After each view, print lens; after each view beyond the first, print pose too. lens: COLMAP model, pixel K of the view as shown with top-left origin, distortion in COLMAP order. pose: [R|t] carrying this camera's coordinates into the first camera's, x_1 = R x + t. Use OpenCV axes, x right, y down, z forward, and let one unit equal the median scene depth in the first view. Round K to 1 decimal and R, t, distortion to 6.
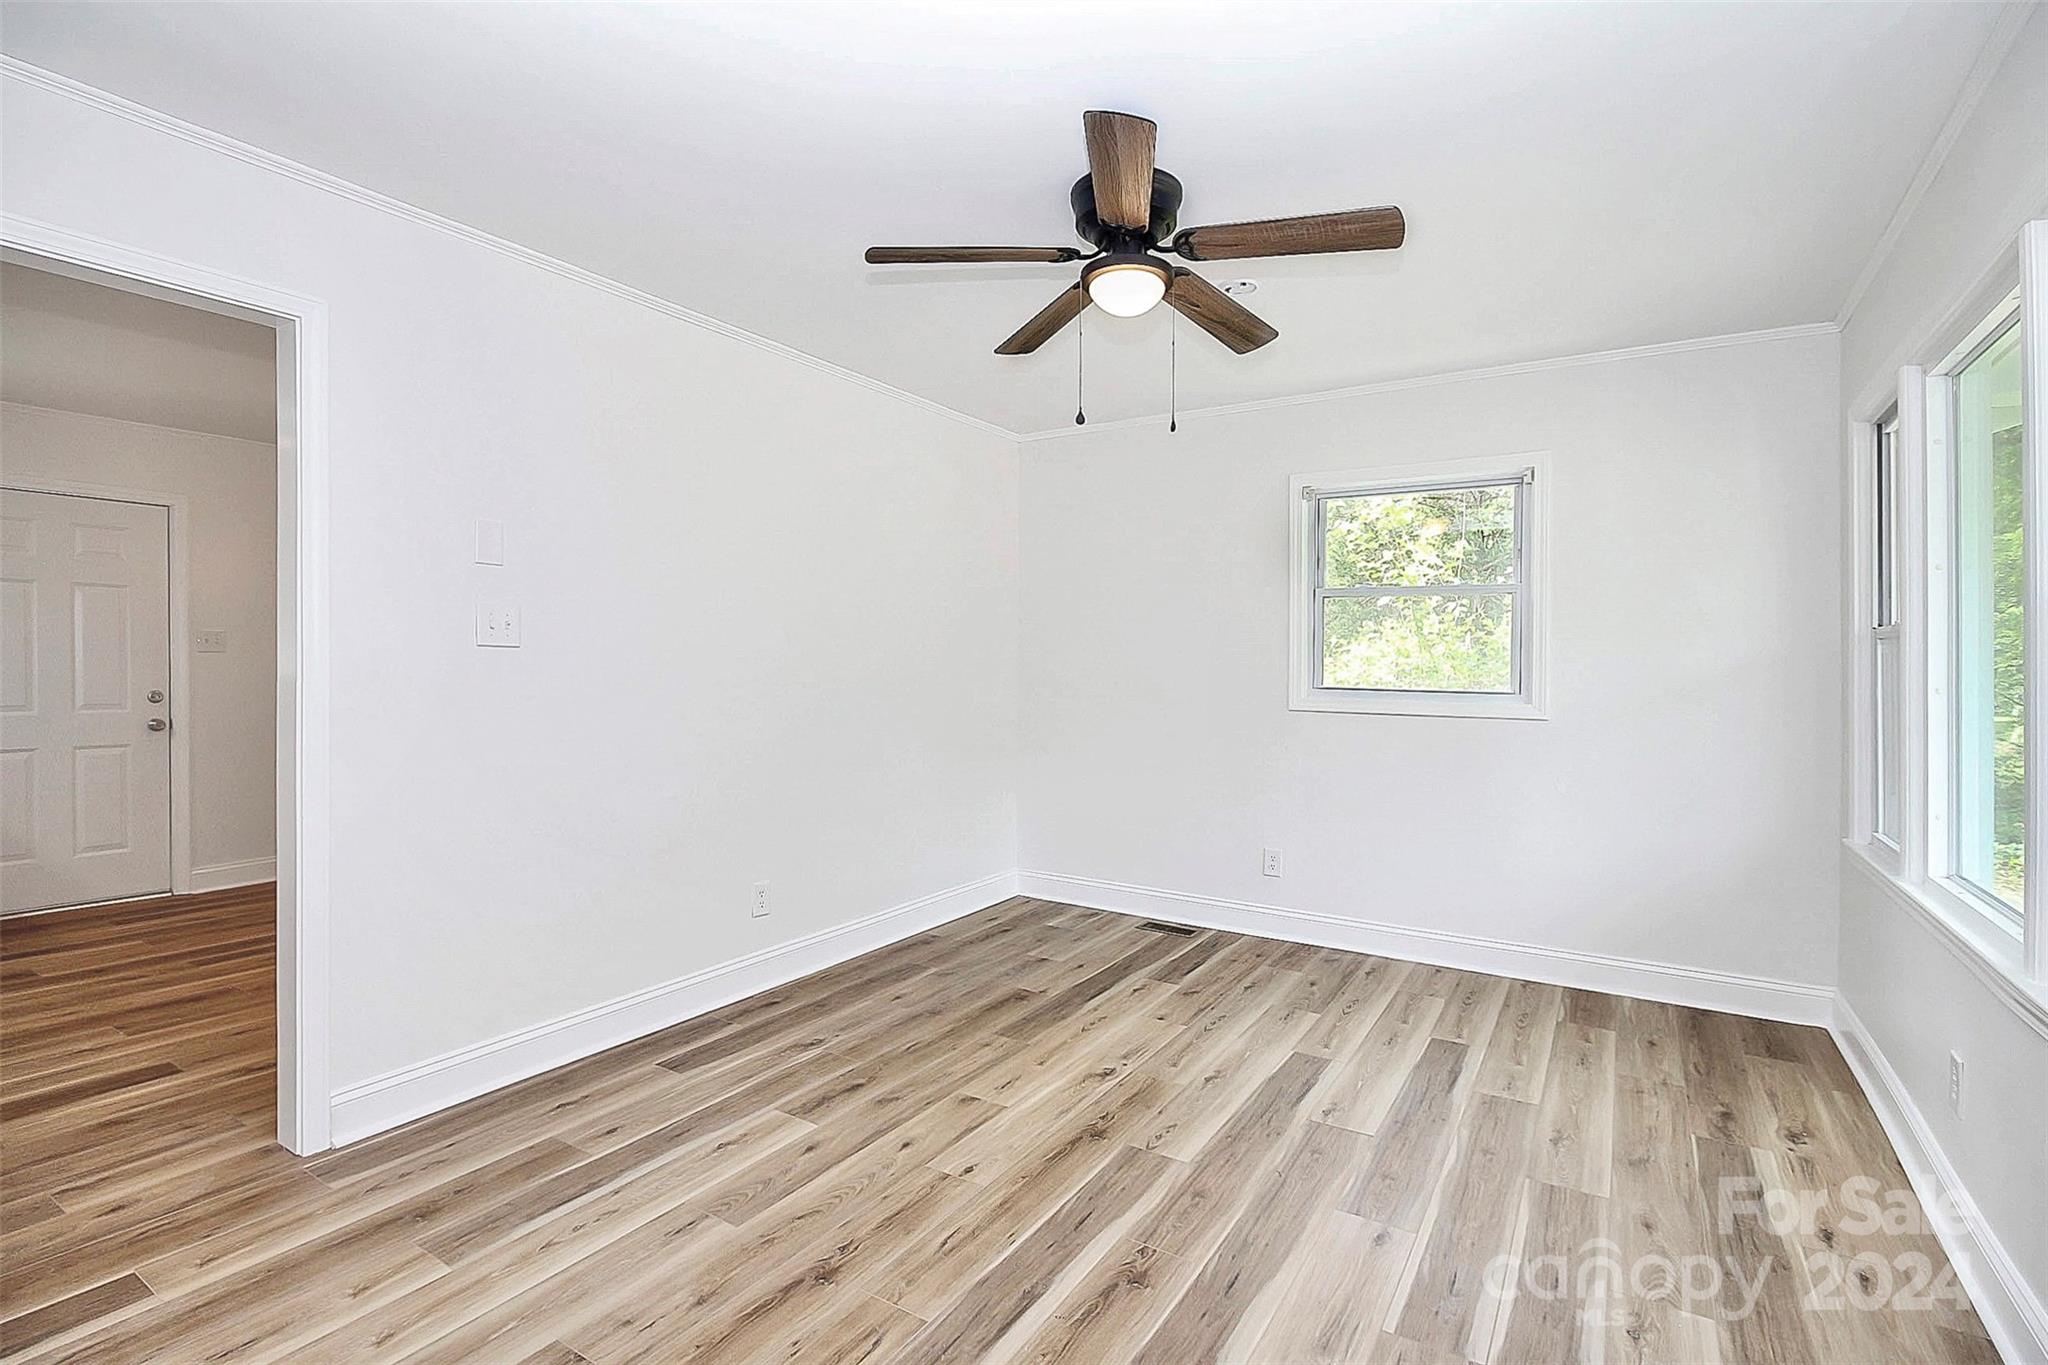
lens RADIAL K [[964.8, 0, 1024.6], [0, 964.8, 671.1], [0, 0, 1]] dist [-0.000792, -0.007285]
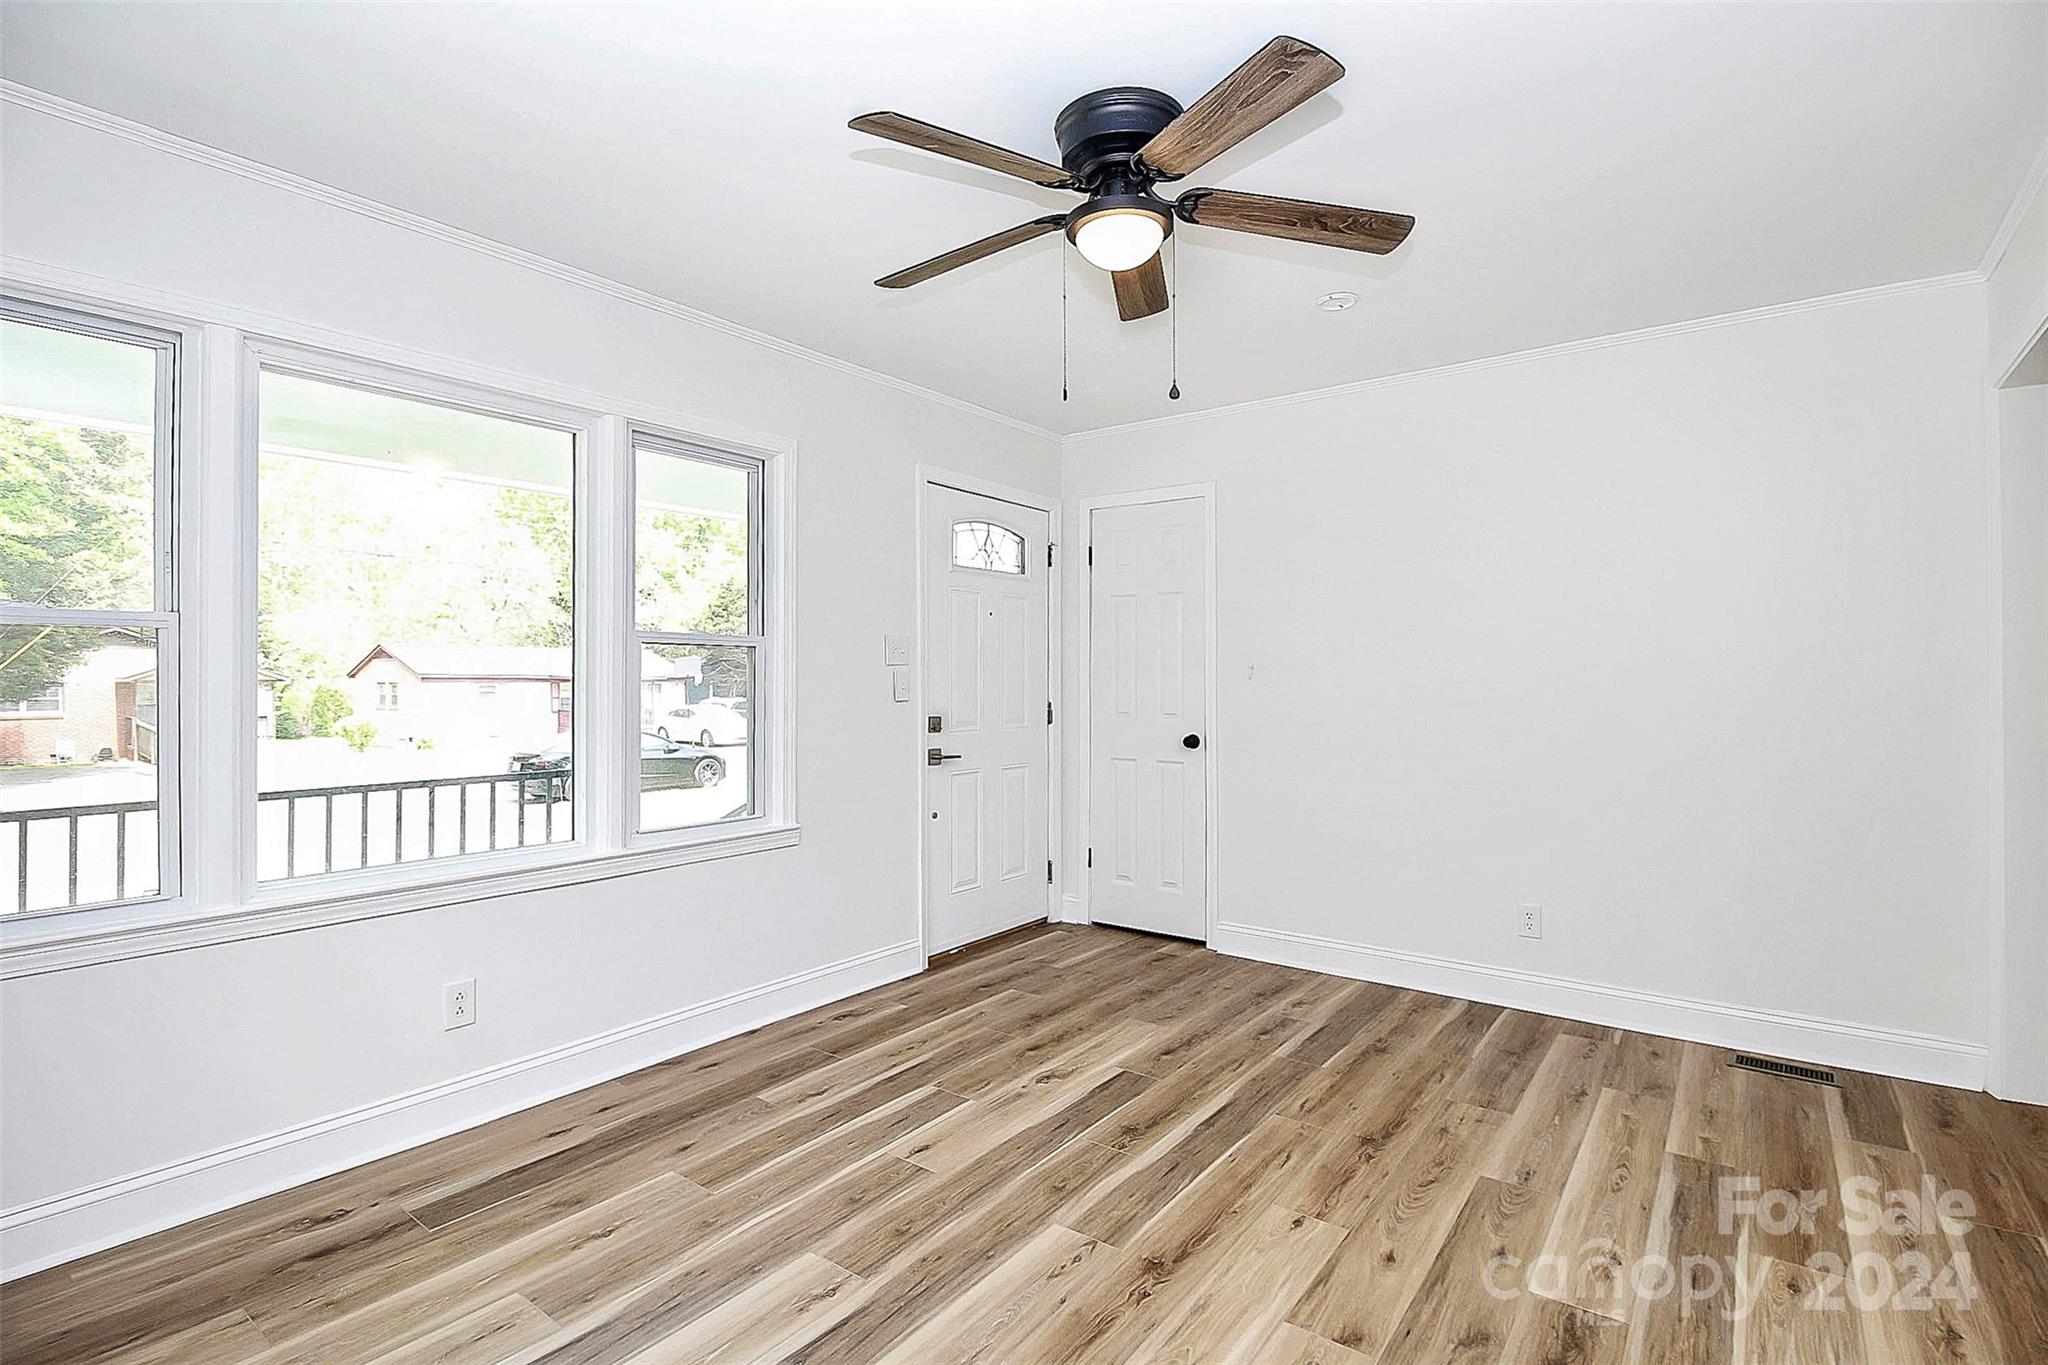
lens RADIAL K [[964.8, 0, 1017.9], [0, 964.8, 682.8], [0, 0, 1]] dist [-0.000792, -0.007285]
pose [[-0.995838, -0.010360, 0.090555, 0.121147], [-0.009393, 0.999894, 0.011098, -0.005857], [-0.090660, 0.010201, -0.995830, 1.808321]]
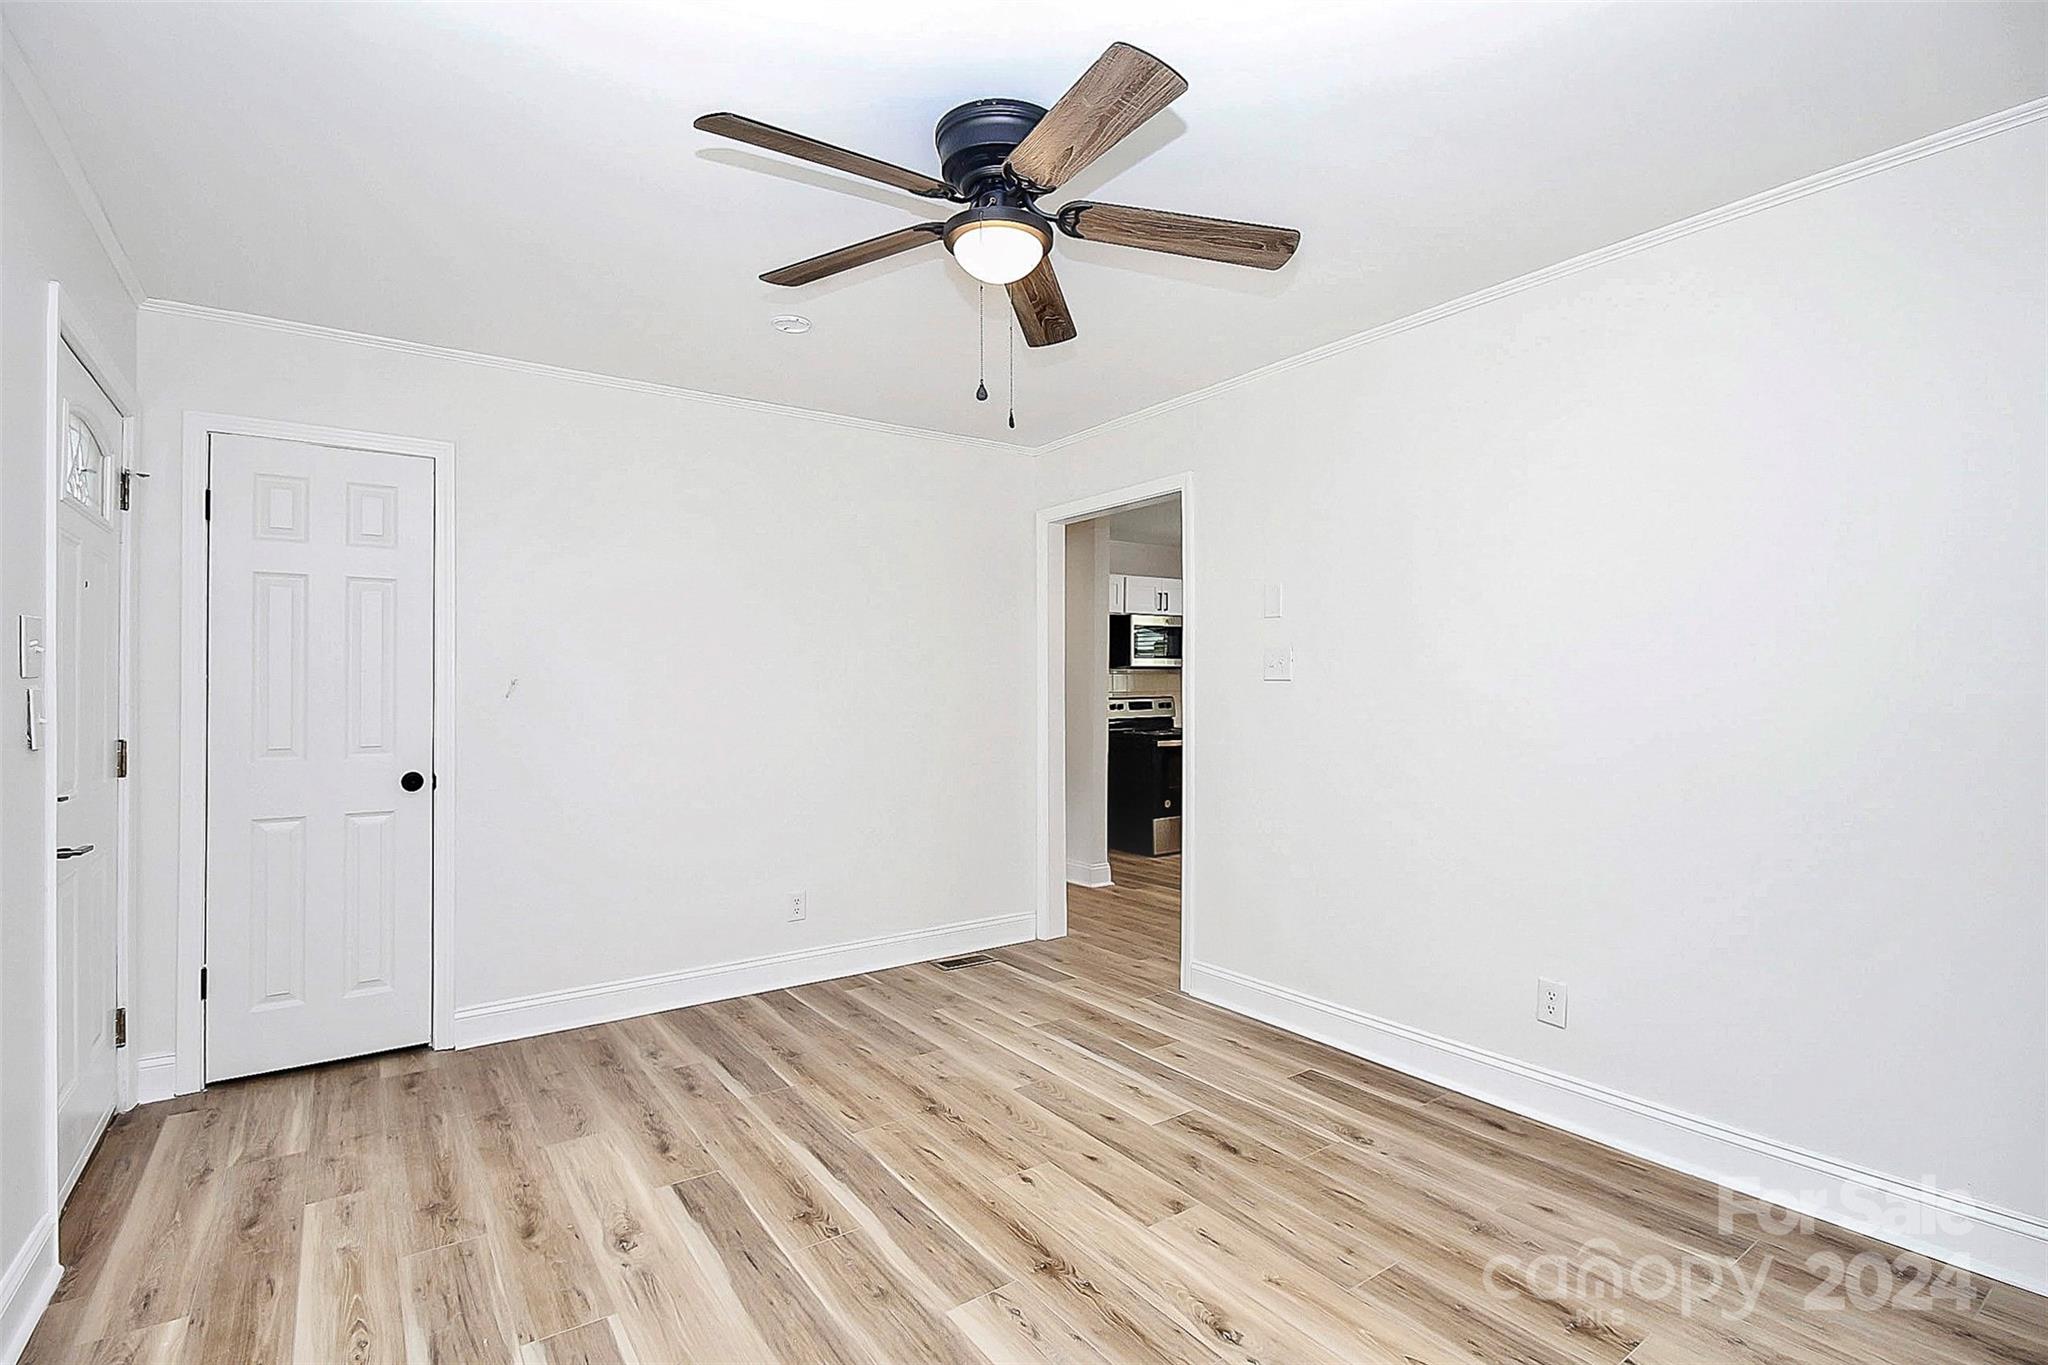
lens RADIAL K [[964.8, 0, 1015.4], [0, 964.8, 691.2], [0, 0, 1]] dist [-0.000792, -0.007285]
pose [[-0.392608, -0.002531, -0.919702, 0.846801], [-0.003835, 0.999992, -0.001114, -0.008625], [0.919698, 0.003090, -0.392615, 1.304337]]
